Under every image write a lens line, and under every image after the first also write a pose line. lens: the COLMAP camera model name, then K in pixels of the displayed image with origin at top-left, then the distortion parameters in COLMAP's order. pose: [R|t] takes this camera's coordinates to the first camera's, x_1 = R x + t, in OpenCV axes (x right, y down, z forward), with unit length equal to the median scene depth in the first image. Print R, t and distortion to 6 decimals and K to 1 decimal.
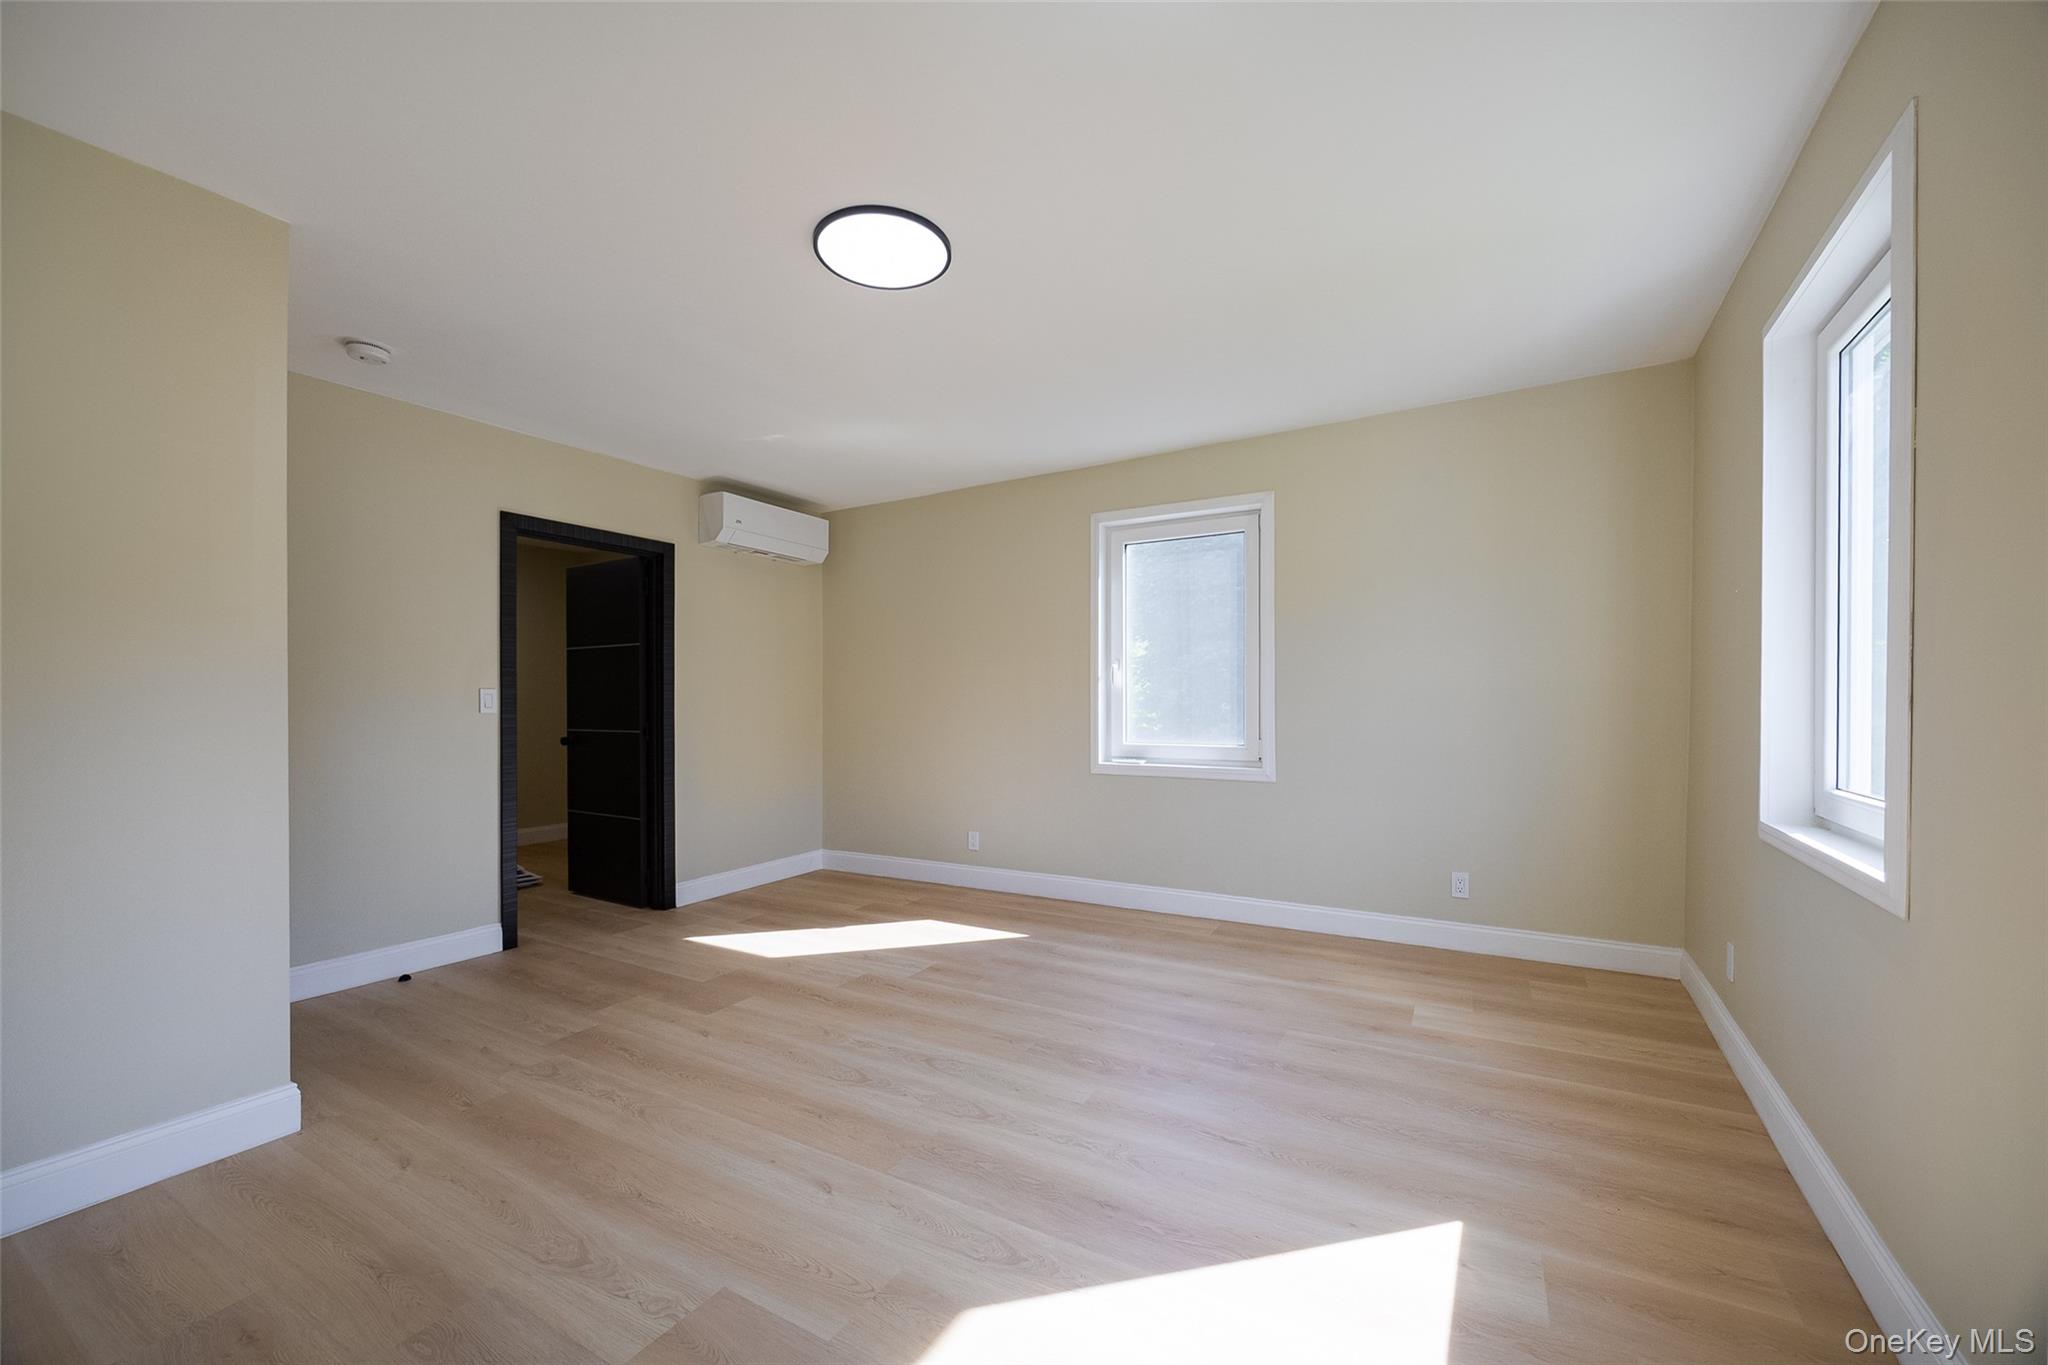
lens RADIAL K [[802.5, 0, 1023.6], [0, 802.5, 695.7], [0, 0, 1]] dist [0.008085, 0.000523]
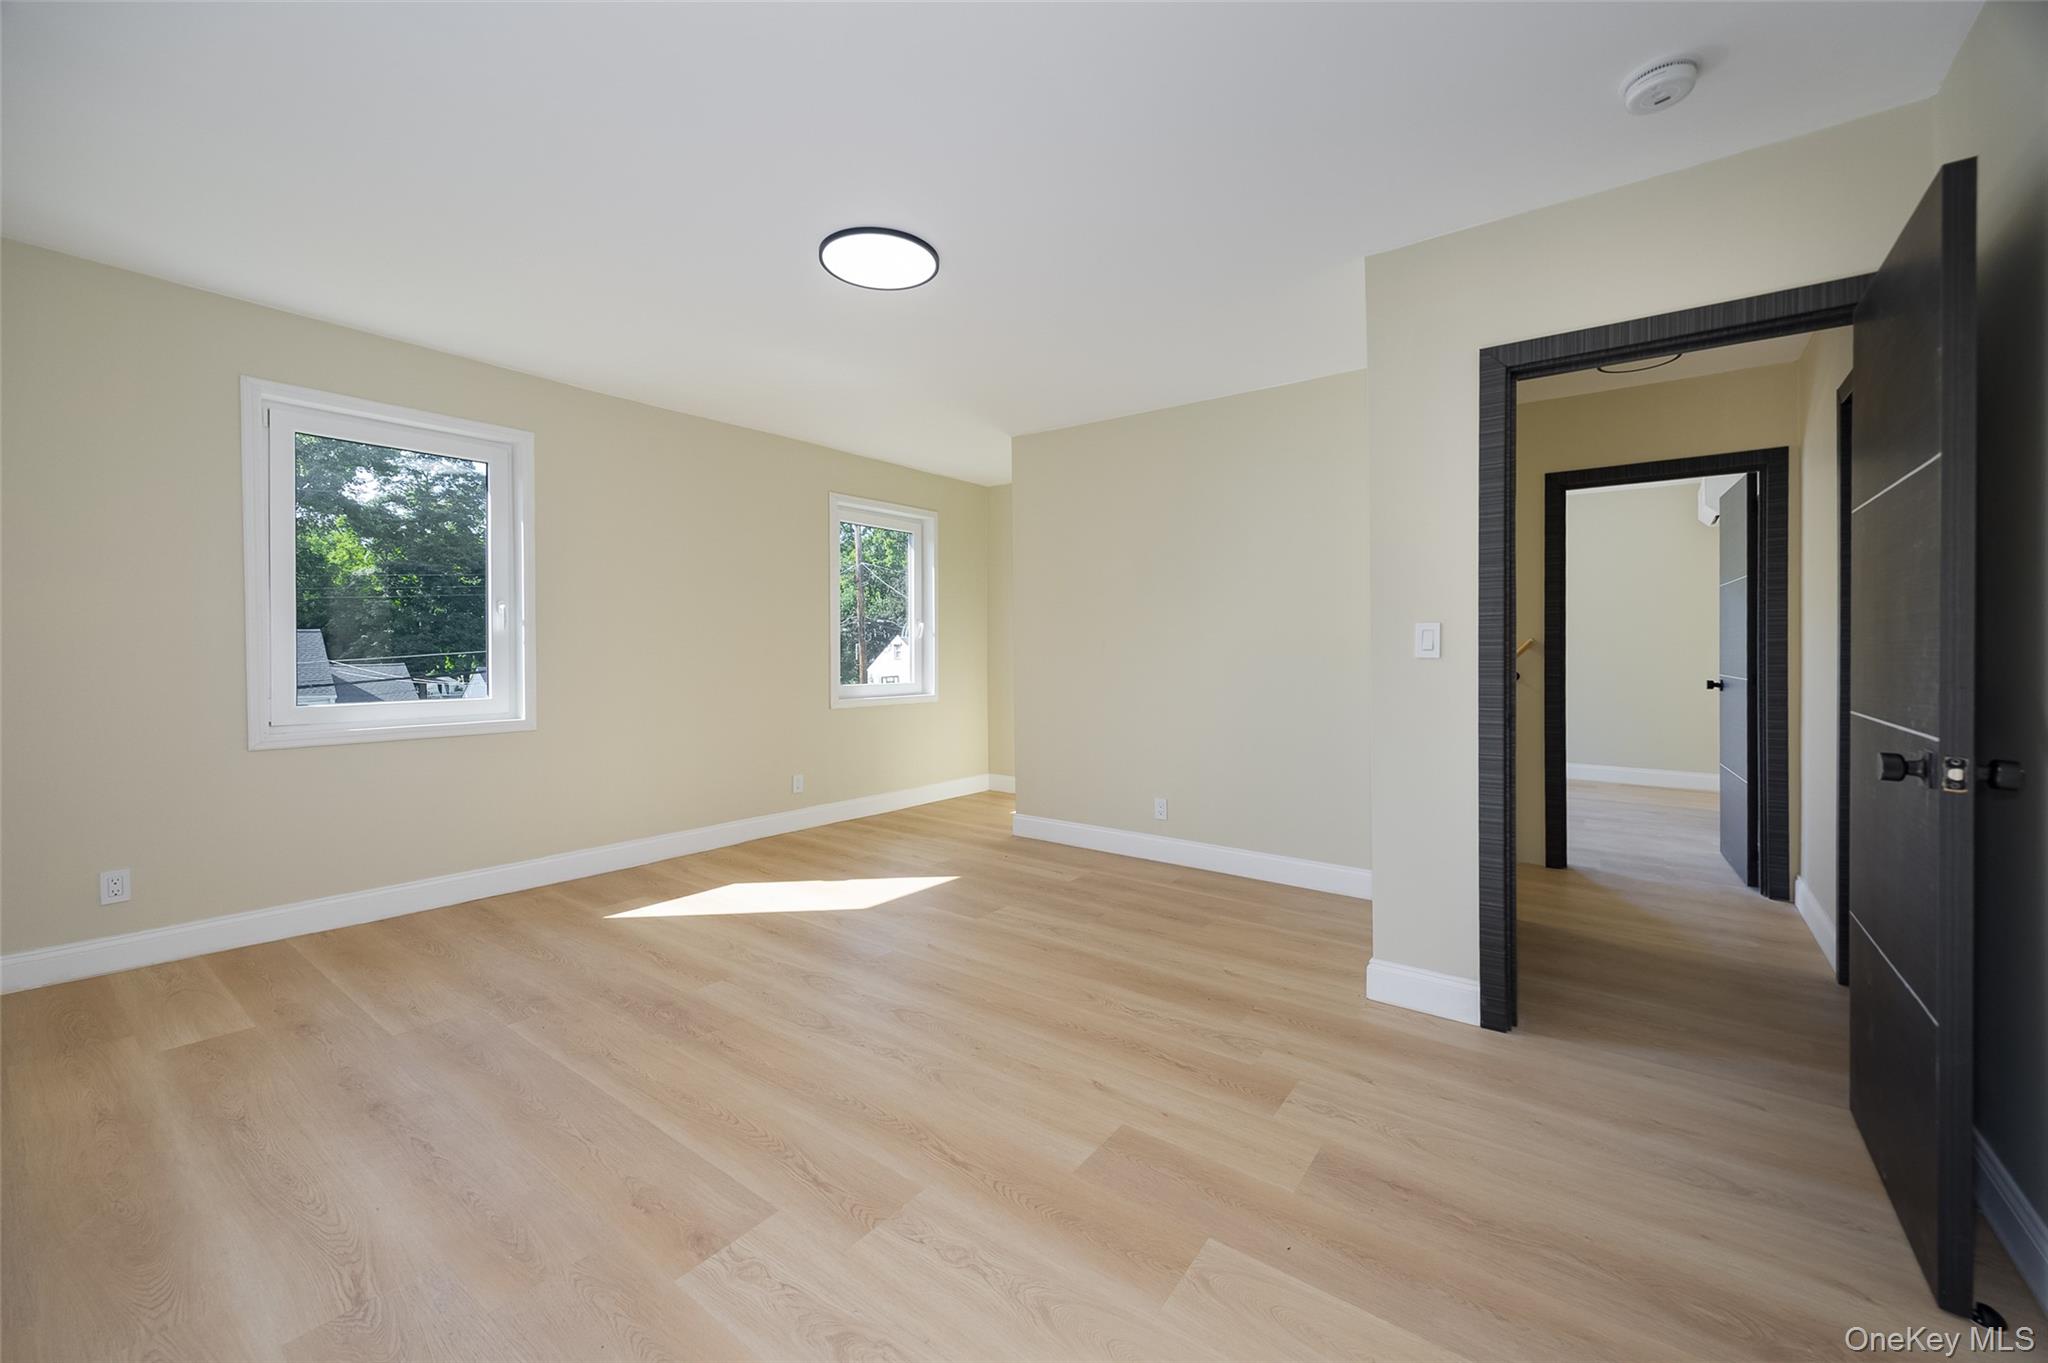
lens RADIAL K [[802.5, 0, 1034.8], [0, 802.5, 665.5], [0, 0, 1]] dist [0.008085, 0.000523]
pose [[-0.995585, 0.005636, 0.093696, -0.439610], [0.006367, 0.999952, 0.007508, 0.030340], [-0.093649, 0.008071, -0.995573, 1.867447]]
